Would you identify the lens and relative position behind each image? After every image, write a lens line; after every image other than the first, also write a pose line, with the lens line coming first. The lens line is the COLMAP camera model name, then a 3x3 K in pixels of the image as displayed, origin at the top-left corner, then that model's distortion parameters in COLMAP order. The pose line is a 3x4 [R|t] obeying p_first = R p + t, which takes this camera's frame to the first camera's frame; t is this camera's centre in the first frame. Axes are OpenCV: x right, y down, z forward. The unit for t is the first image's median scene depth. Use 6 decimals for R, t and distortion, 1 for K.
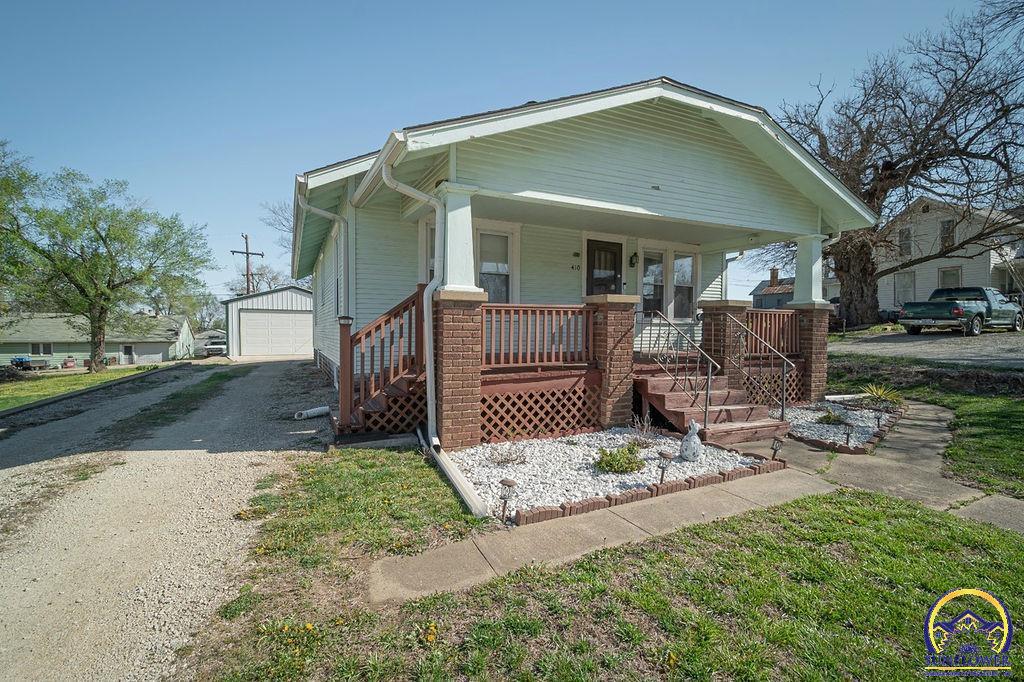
lens RADIAL K [[445.5, 0, 510.0], [0, 445.5, 340.8], [0, 0, 1]] dist [0.016822, 0.000226]
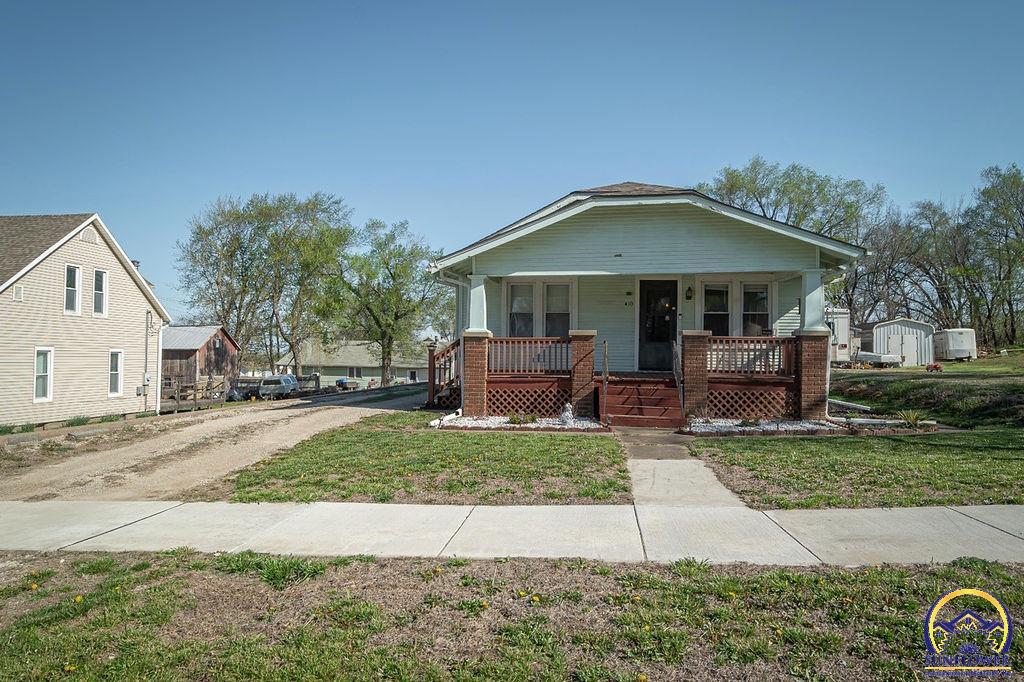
lens RADIAL K [[633.0, 0, 513.6], [0, 633.0, 341.5], [0, 0, 1]] dist [-0.003156, -0.000098]
pose [[0.842939, -0.007228, -0.537960, 0.239249], [-0.020570, 0.998746, -0.045650, 0.007855], [0.537615, 0.049546, 0.841733, -0.188577]]
